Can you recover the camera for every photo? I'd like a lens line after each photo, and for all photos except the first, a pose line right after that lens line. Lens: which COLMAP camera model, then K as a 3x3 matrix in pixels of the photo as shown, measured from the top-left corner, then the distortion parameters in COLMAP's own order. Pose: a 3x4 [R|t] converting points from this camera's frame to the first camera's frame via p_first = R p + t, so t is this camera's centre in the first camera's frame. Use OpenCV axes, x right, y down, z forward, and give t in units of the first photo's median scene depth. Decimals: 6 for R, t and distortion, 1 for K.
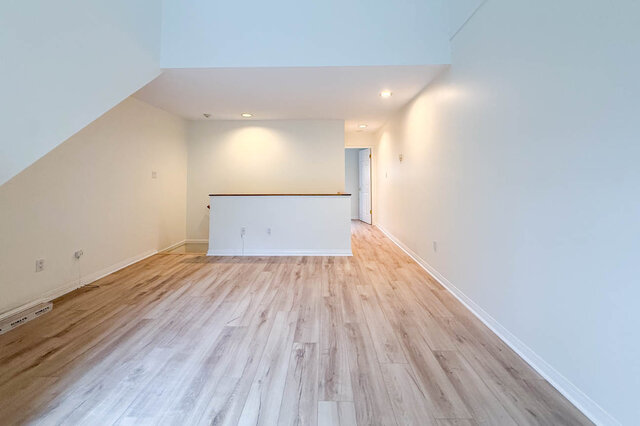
lens RADIAL K [[259.7, 0, 331.7], [0, 259.7, 168.2], [0, 0, 1]] dist [-0.003207, -0.000357]
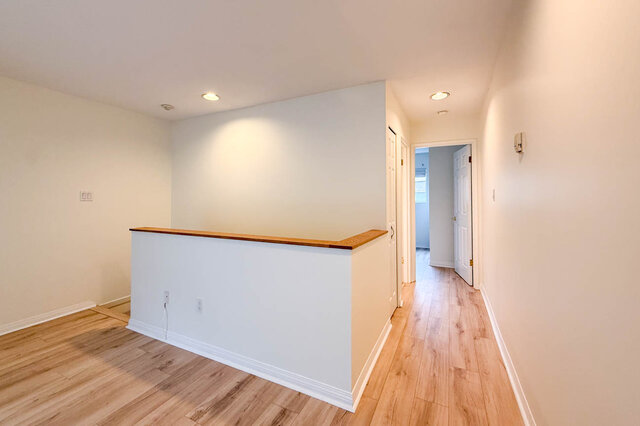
lens RADIAL K [[262.2, 0, 321.9], [0, 262.2, 197.0], [0, 0, 1]] dist [0.000225, 0.000024]
pose [[0.890491, 0.002329, -0.454996, 0.371601], [0.016620, 0.999153, 0.037642, 0.018965], [0.454698, -0.041082, 0.889698, 1.146280]]
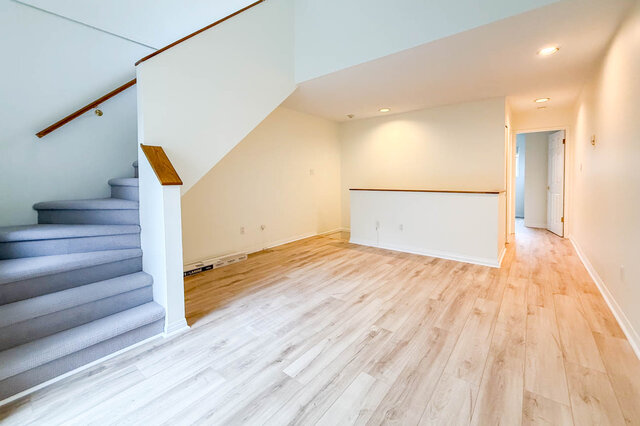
lens RADIAL K [[275.0, 0, 326.6], [0, 275.0, 190.5], [0, 0, 1]] dist [-0.009284, -0.000159]
pose [[0.785667, 0.024287, -0.618173, 0.313771], [0.033220, 0.996131, 0.081358, 0.015758], [0.617757, -0.084456, 0.781821, 0.031306]]
